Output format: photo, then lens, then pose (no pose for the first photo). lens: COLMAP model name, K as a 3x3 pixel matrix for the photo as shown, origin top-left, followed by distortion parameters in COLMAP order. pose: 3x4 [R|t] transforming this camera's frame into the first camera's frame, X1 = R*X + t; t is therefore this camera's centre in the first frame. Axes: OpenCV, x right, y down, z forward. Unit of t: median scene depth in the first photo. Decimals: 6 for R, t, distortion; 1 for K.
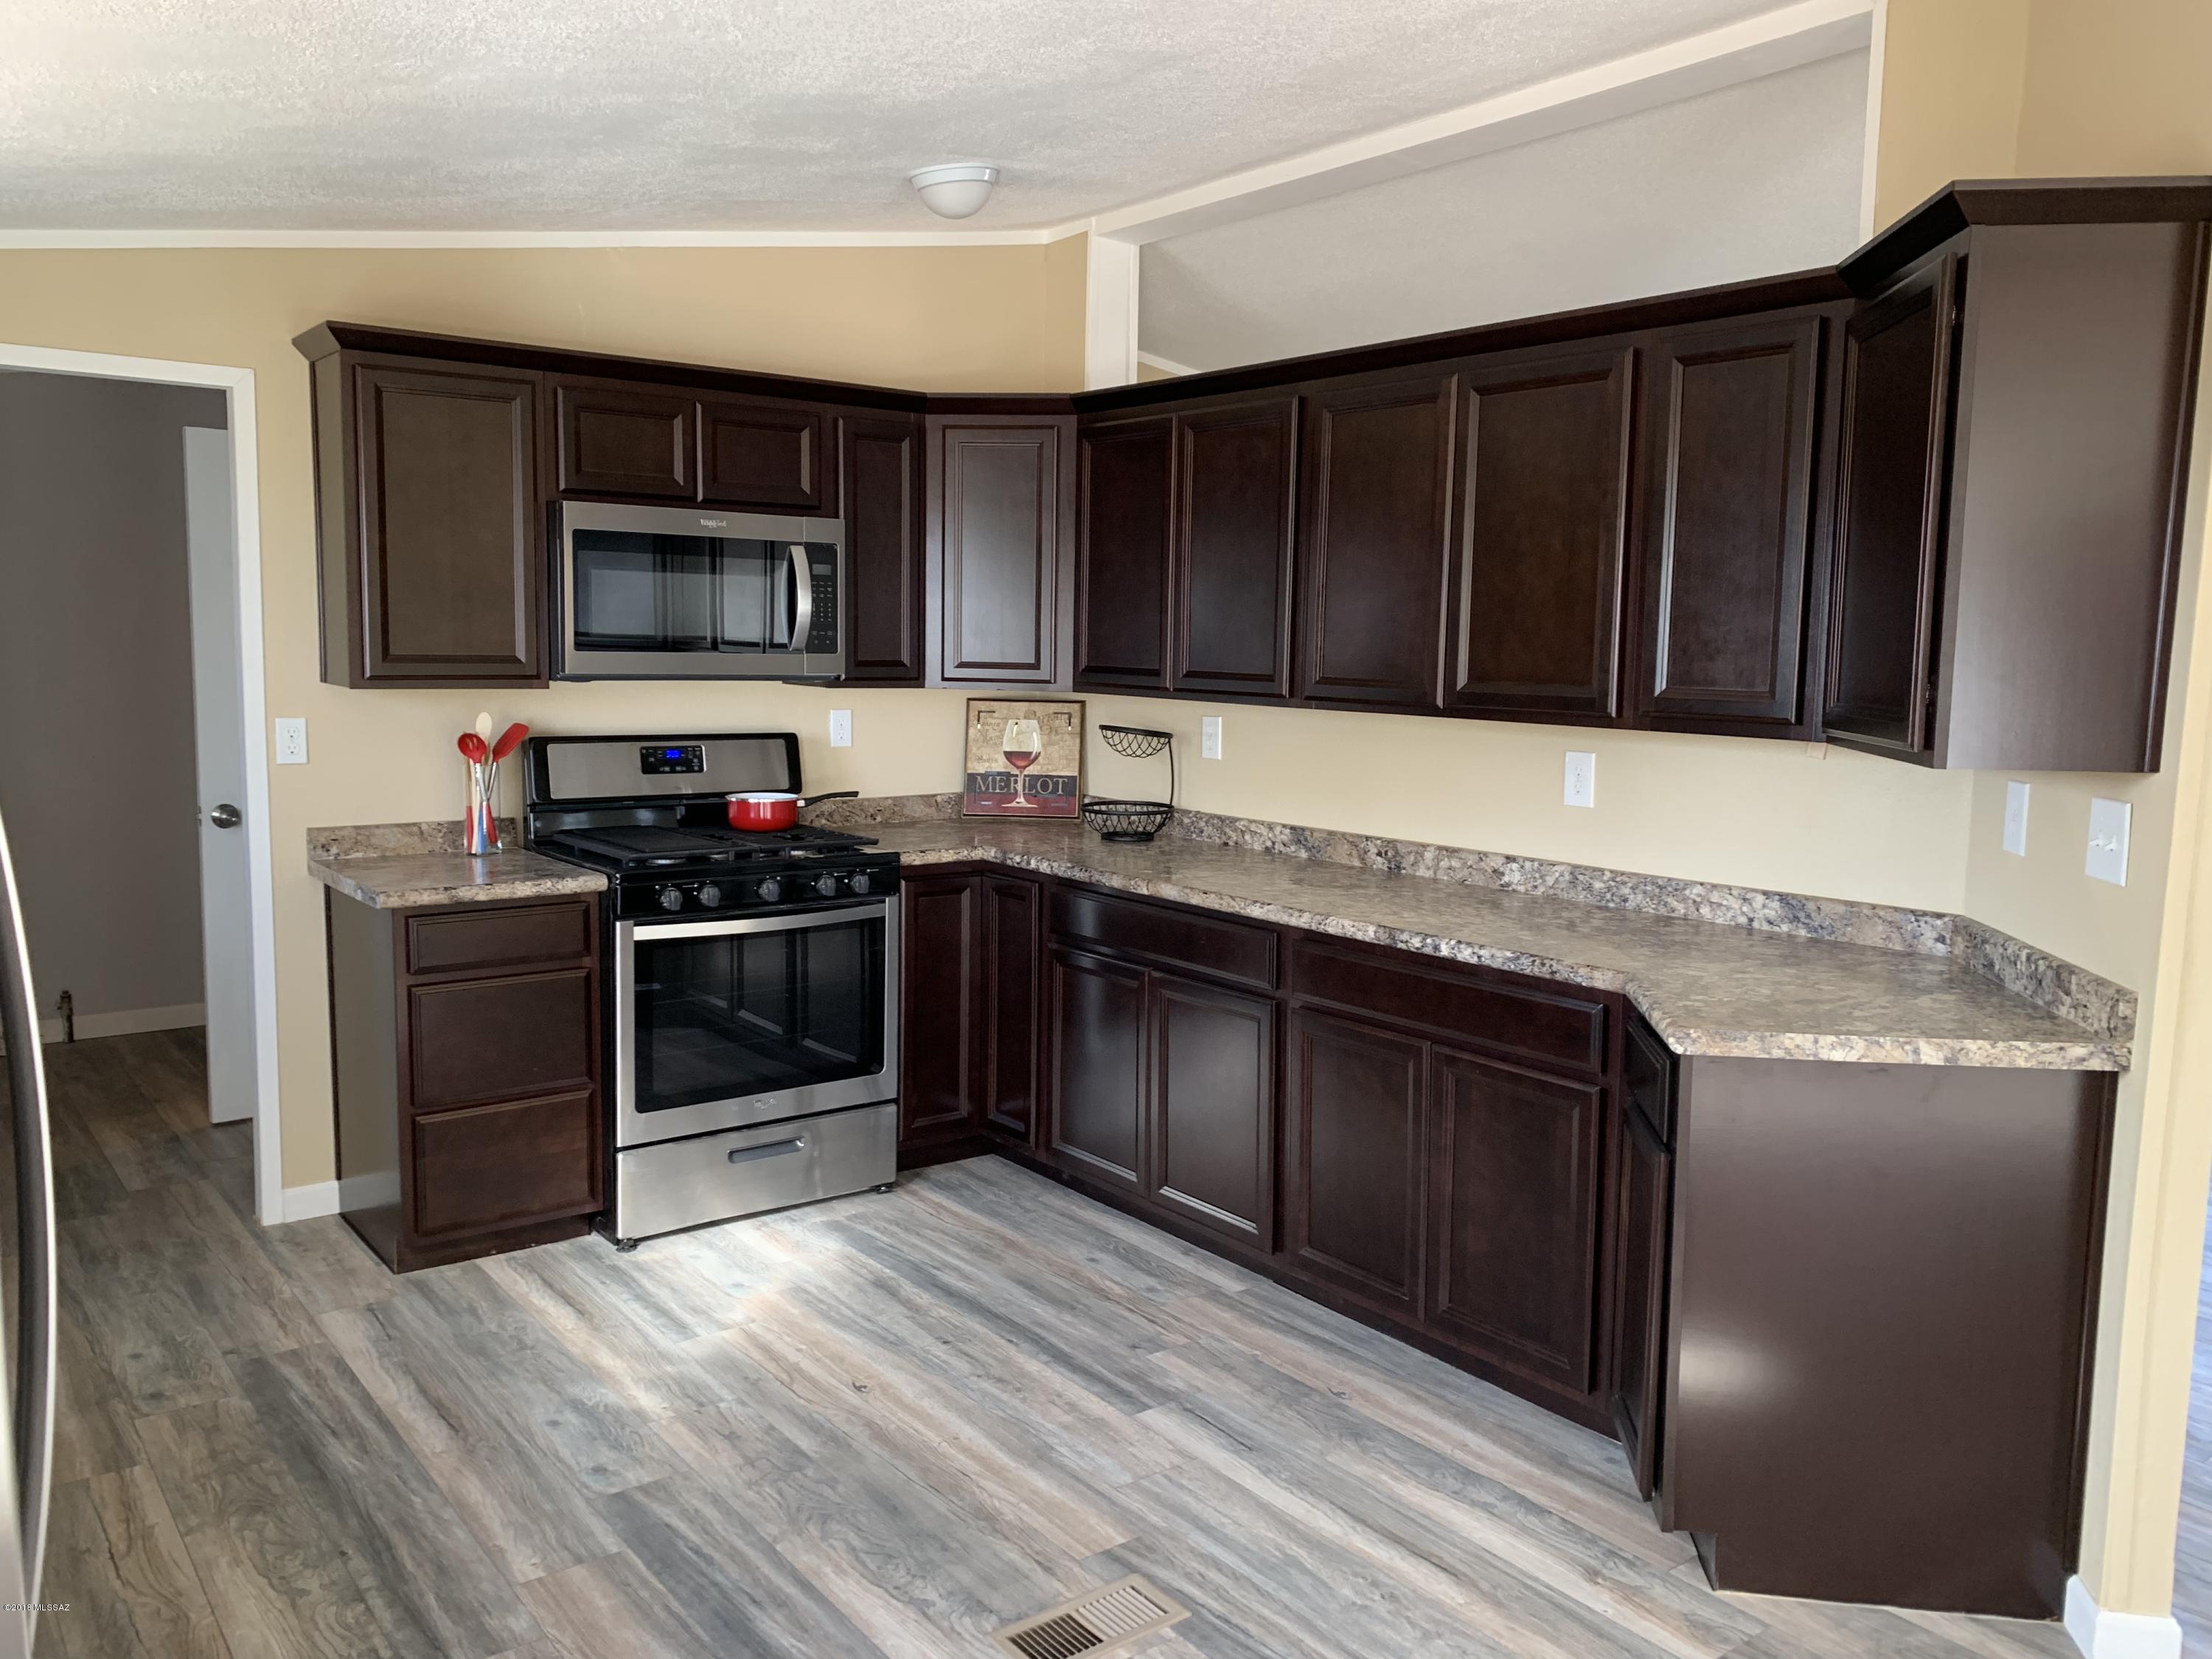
lens RADIAL K [[1701.0, 0, 1106.0], [0, 1701.0, 829.5], [0, 0, 1]] dist [0.115560, -0.196044]
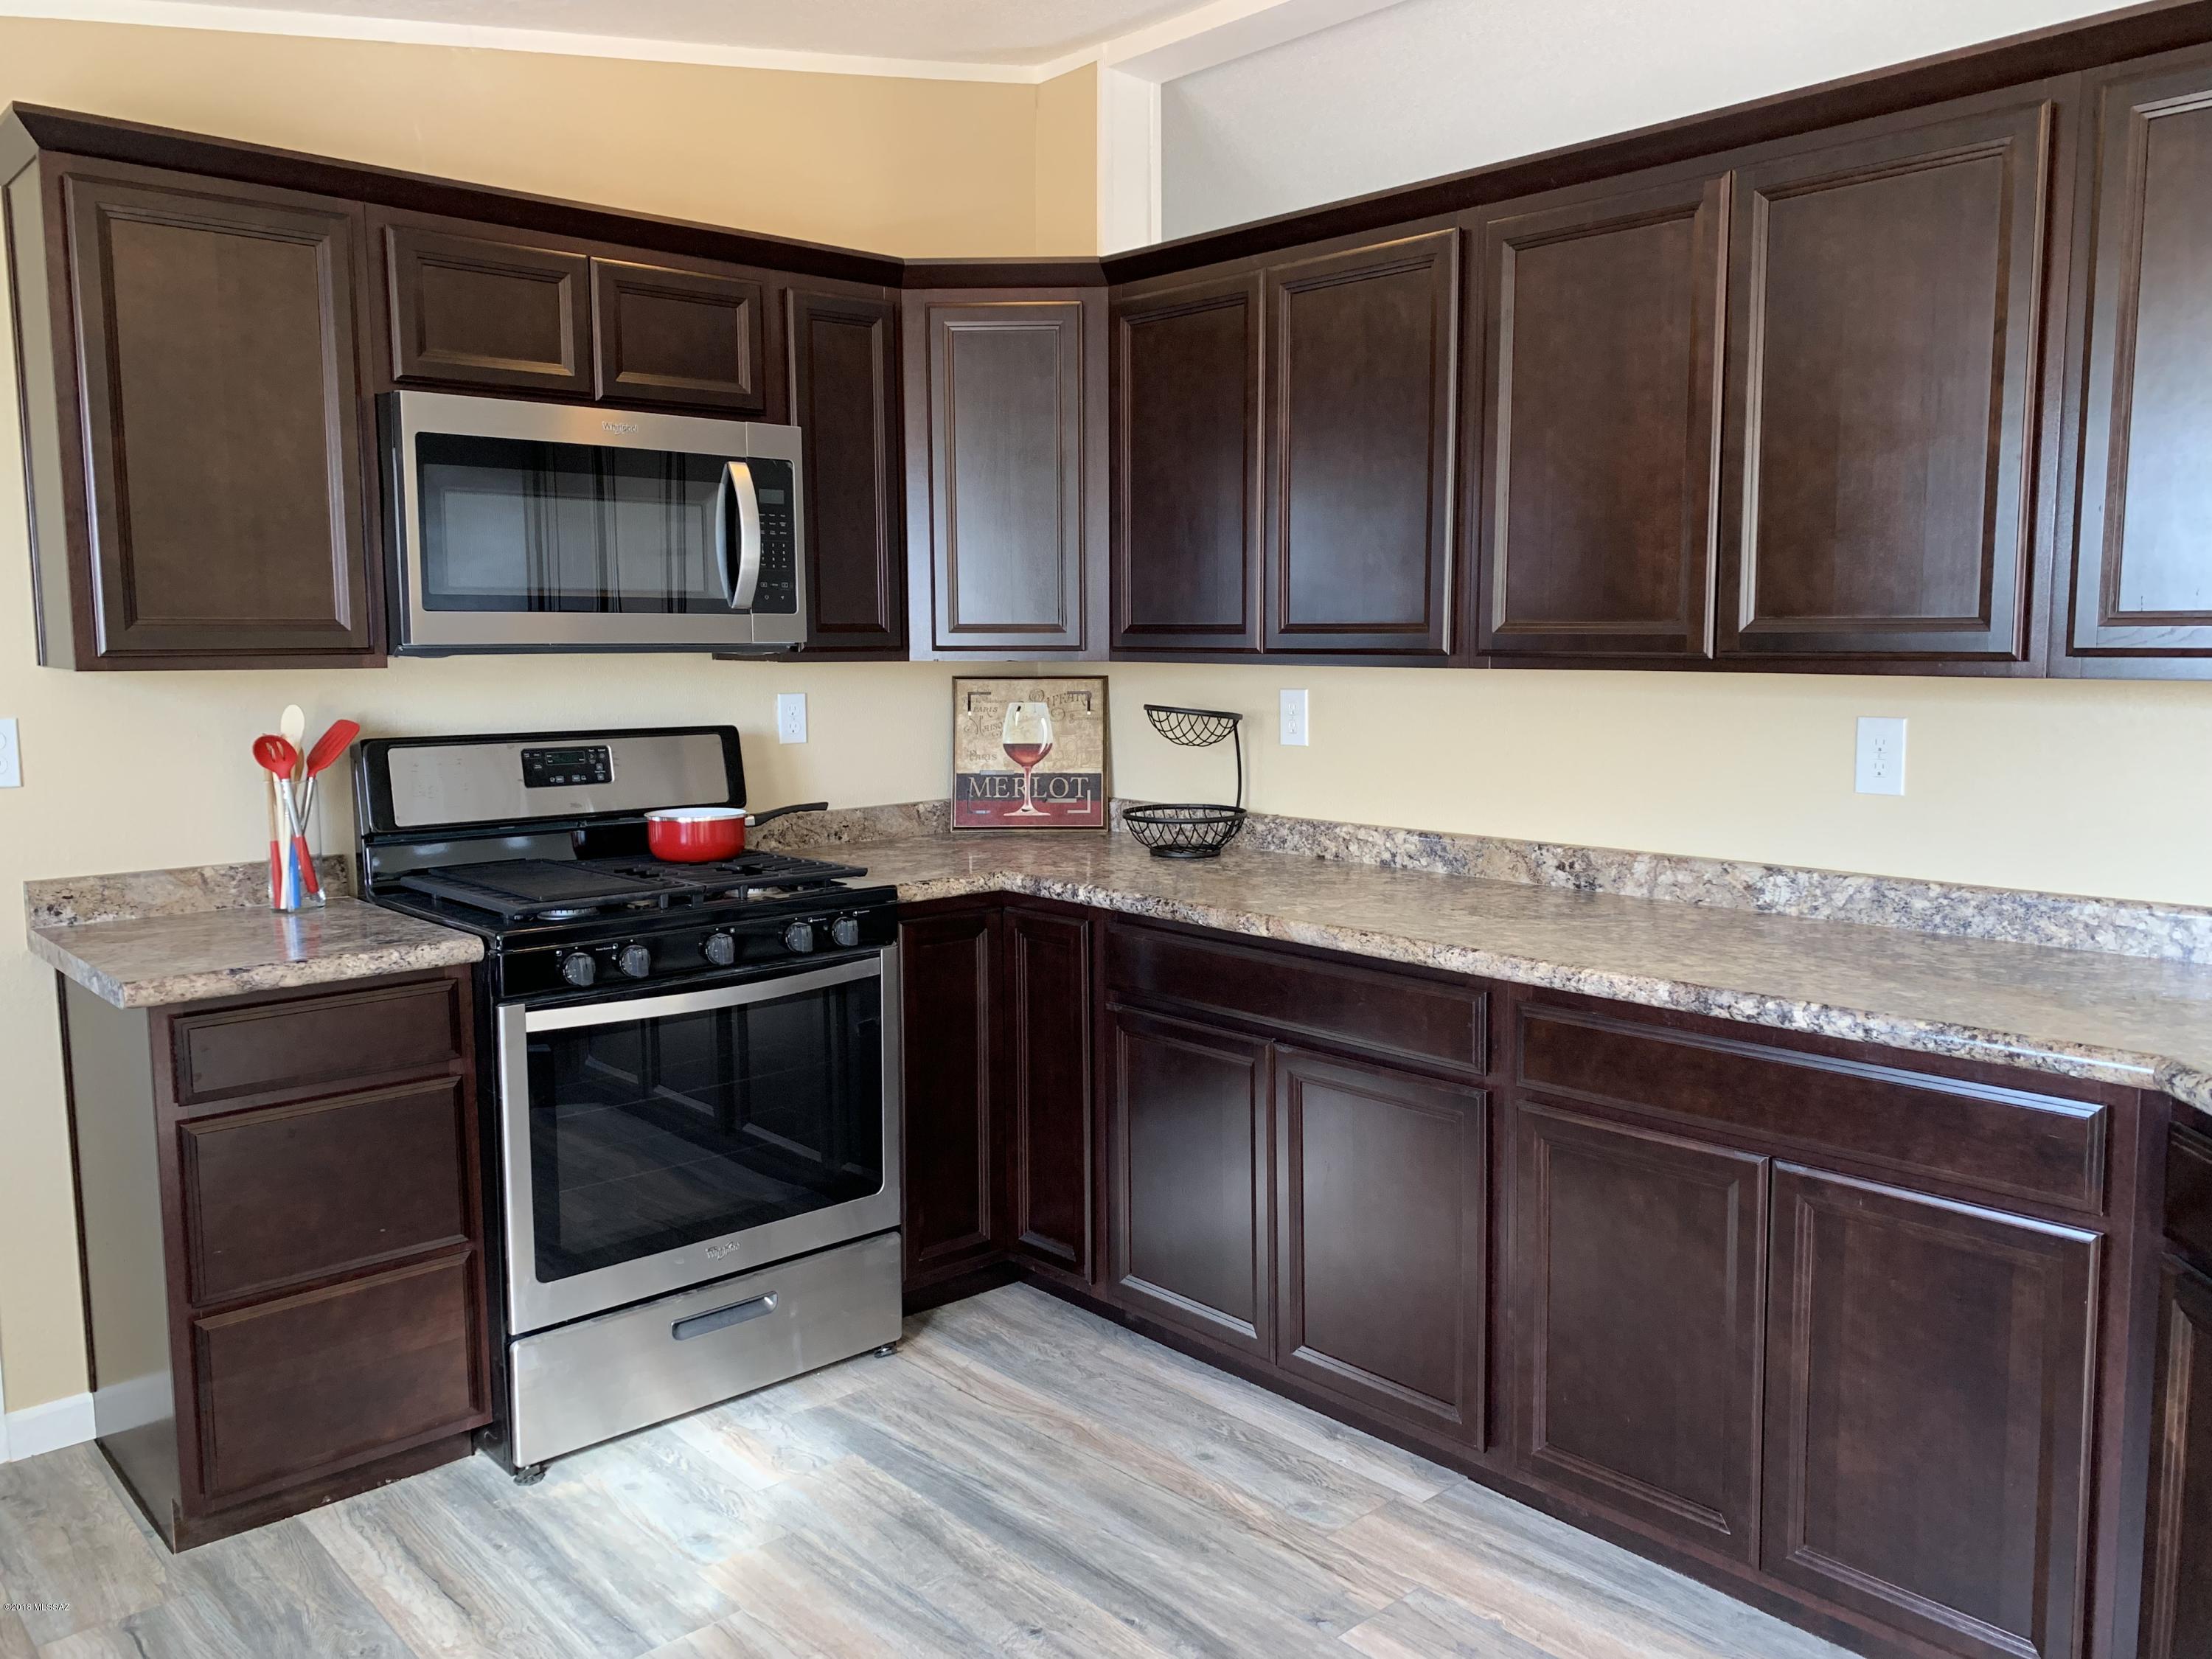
lens RADIAL K [[1660.8, 0, 1106.0], [0, 1660.8, 829.5], [0, 0, 1]] dist [0.032206, -0.006091]
pose [[0.995838, -0.031191, 0.085638, -0.096615], [0.031109, 0.999513, 0.002296, -0.009580], [-0.085668, 0.000377, 0.996324, 0.308578]]
